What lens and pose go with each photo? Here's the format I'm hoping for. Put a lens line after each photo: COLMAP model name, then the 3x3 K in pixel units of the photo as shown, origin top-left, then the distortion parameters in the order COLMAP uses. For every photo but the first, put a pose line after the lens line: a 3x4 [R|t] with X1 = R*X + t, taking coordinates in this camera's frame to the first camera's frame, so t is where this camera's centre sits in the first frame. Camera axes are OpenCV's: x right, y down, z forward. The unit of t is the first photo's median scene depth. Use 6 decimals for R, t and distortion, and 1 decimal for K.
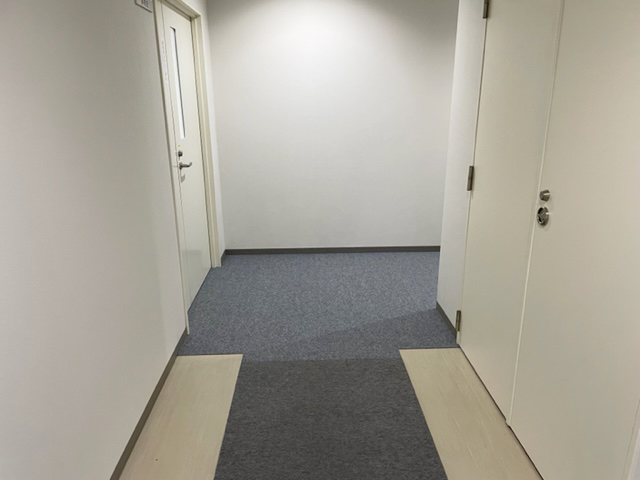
lens RADIAL K [[481.9, 0, 320.0], [0, 481.9, 244.1], [0, 0, 1]] dist [0.051090, -0.073410]
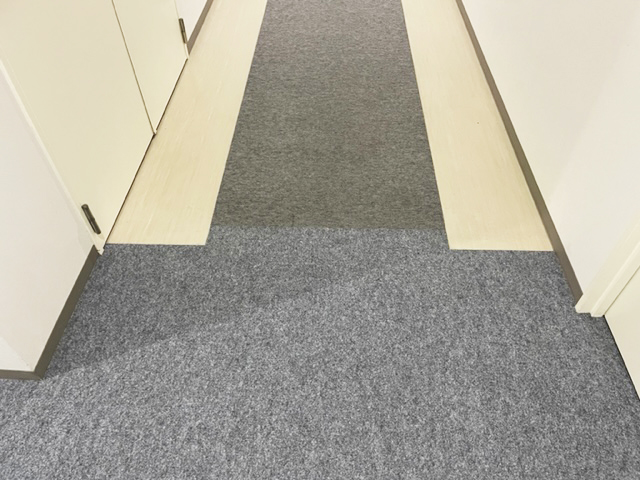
lens RADIAL K [[481.9, 0, 320.6], [0, 481.9, 237.6], [0, 0, 1]] dist [0.051090, -0.073410]
pose [[-0.997902, -0.048005, 0.043437, -0.015824], [0.018361, 0.433541, 0.900947, -0.364157], [-0.062082, 0.899854, -0.431750, 1.295994]]
